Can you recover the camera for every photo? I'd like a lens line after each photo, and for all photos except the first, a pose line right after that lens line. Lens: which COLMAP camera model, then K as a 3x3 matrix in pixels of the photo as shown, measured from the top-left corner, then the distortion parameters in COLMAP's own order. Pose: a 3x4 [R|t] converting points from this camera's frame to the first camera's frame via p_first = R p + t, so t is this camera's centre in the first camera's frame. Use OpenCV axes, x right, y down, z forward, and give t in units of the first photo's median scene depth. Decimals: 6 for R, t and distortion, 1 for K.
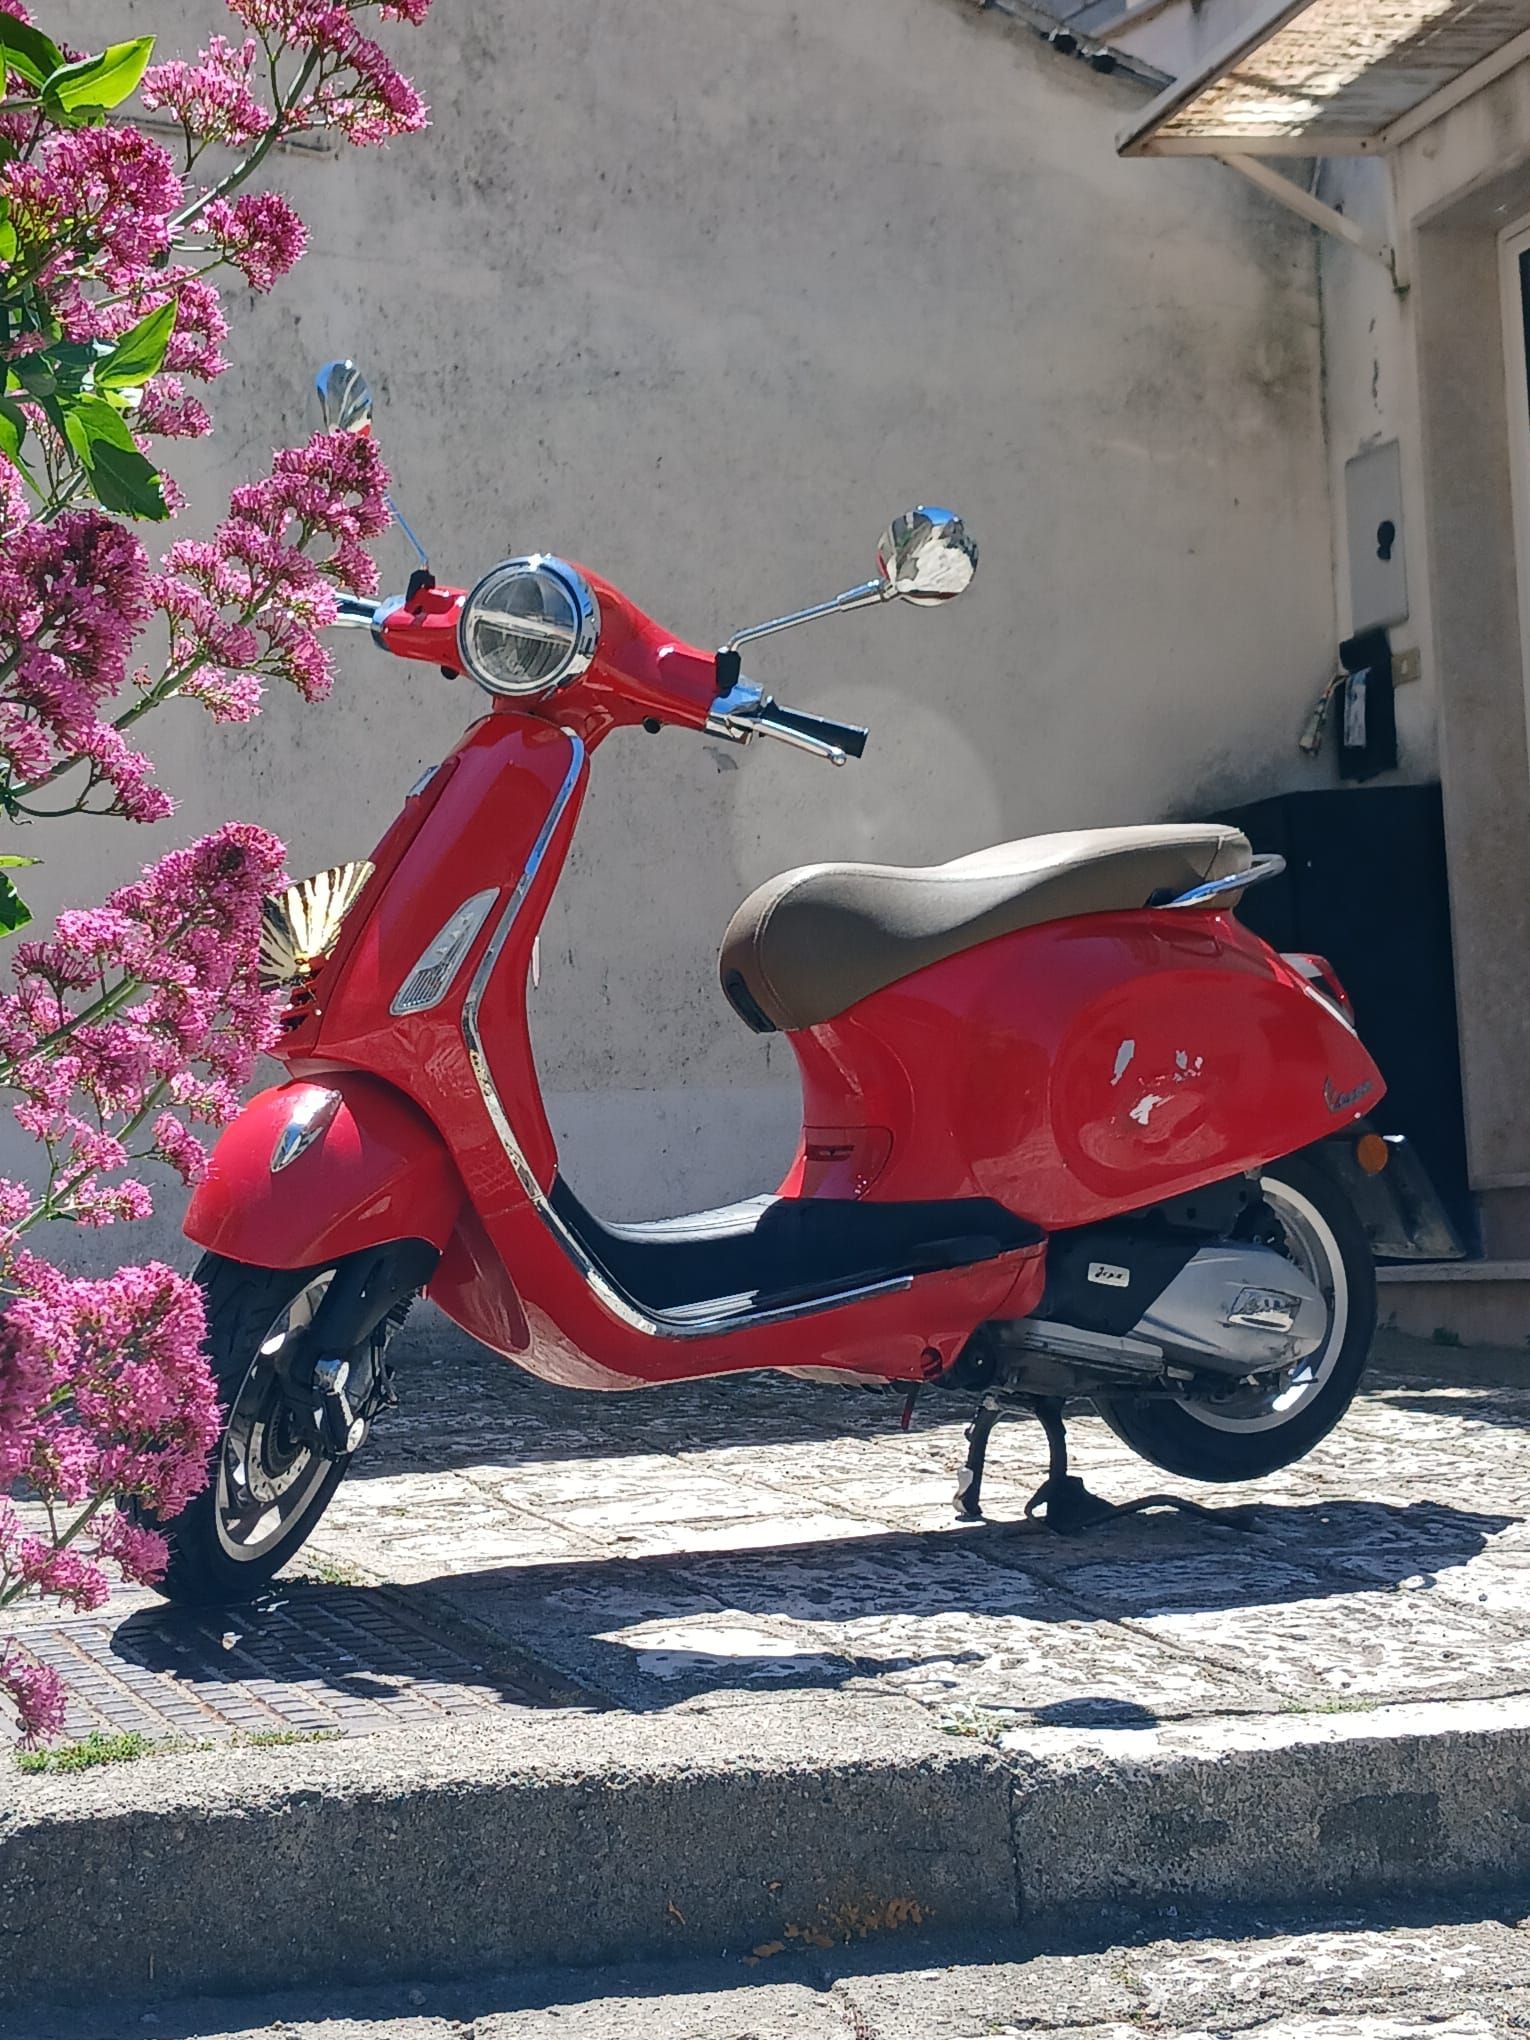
lens RADIAL K [[3141.9, 0, 777.0], [0, 3141.9, 1021.2], [0, 0, 1]] dist [0.035212, 0.000000]
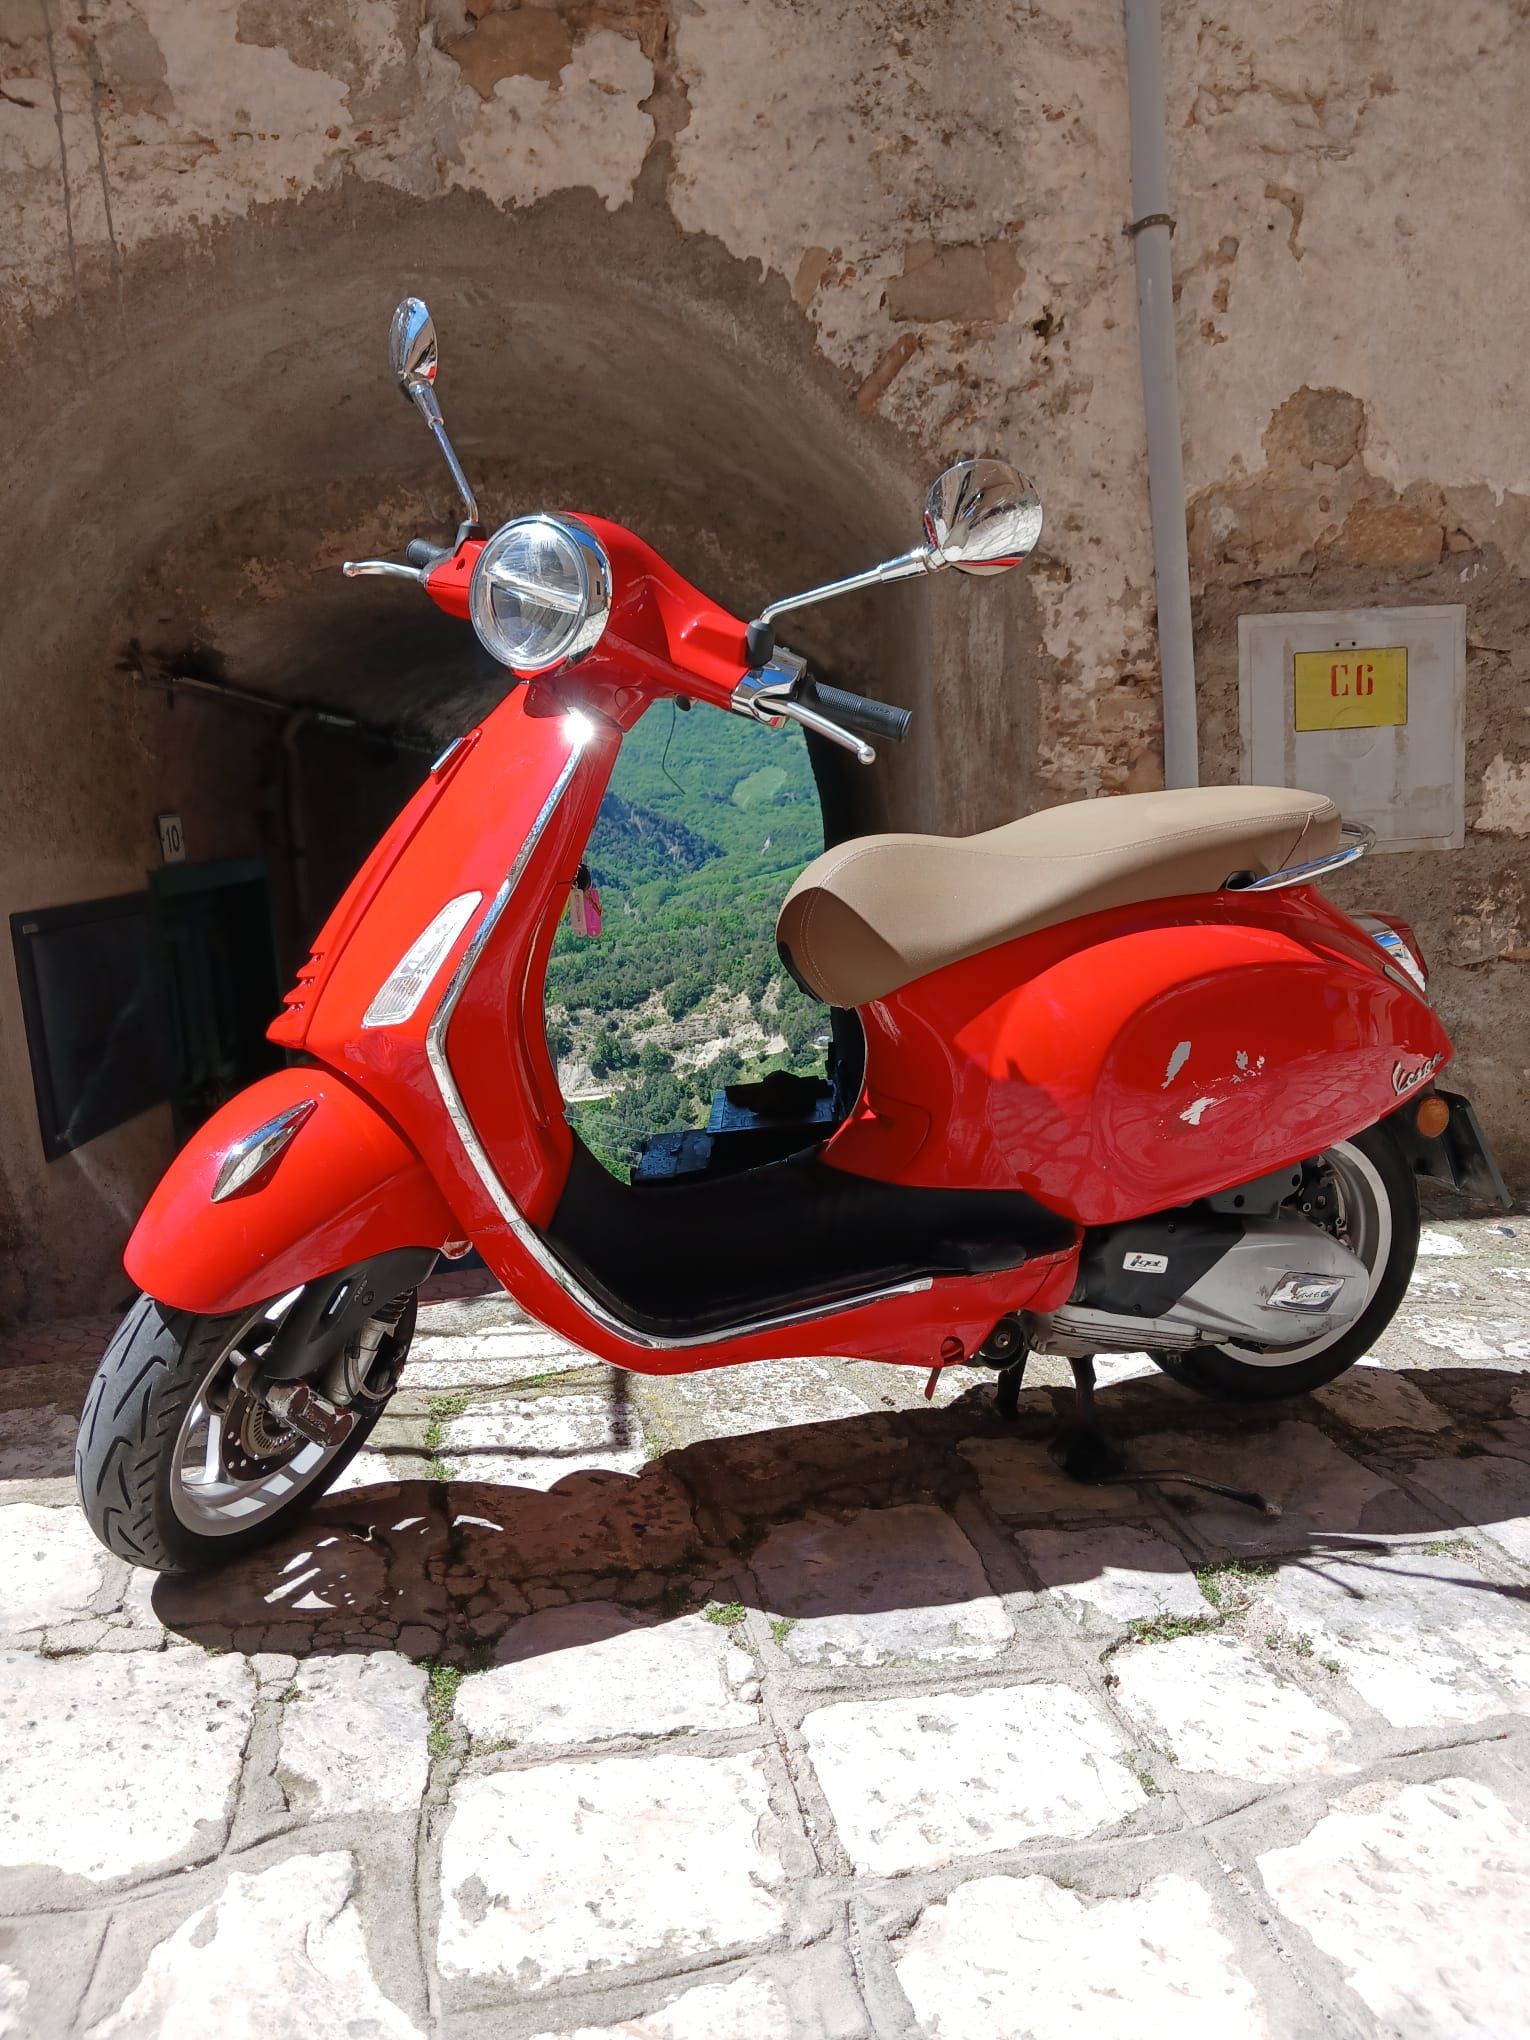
lens RADIAL K [[1610.3, 0, 771.2], [0, 1610.3, 985.7], [0, 0, 1]] dist [0.046472, -0.043068]
pose [[0.982509, 0.073319, -0.171173, 0.070082], [-0.038228, 0.979062, 0.199942, -0.102792], [0.182248, -0.189901, 0.964740, 0.500274]]
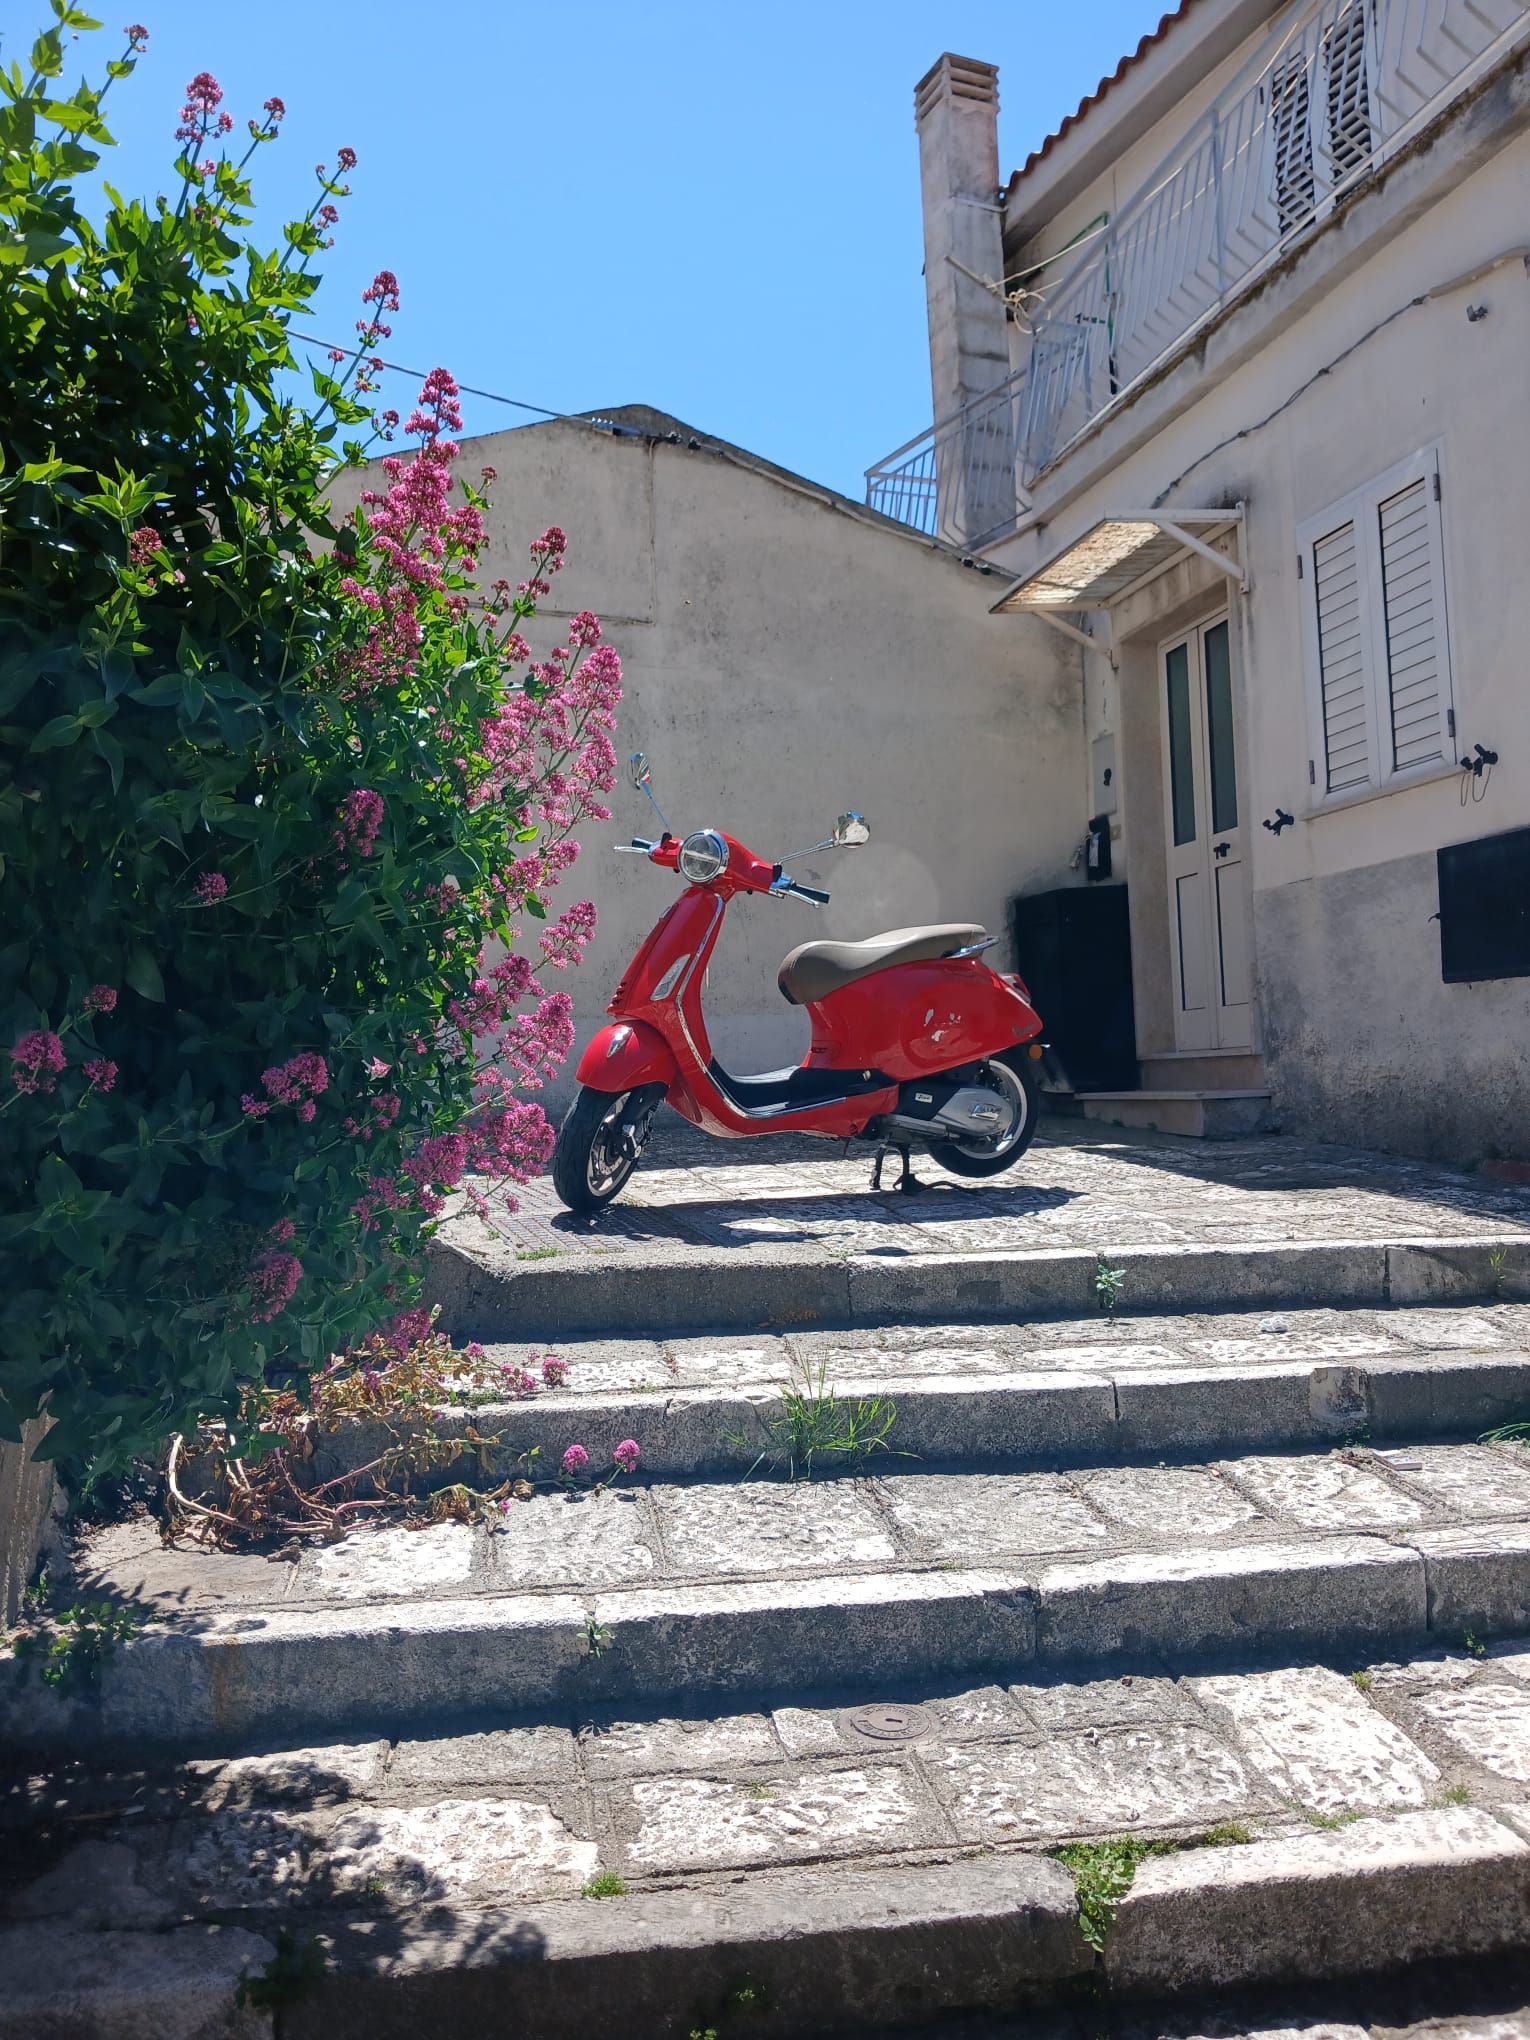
lens RADIAL K [[1579.7, 0, 744.2], [0, 1579.7, 1006.9], [0, 0, 1]] dist [-0.012844, -0.008419]
pose [[0.994815, 0.010556, -0.101154, 0.088601], [-0.007394, 0.999474, 0.031576, -0.036275], [0.101435, -0.030664, 0.994370, -0.331759]]
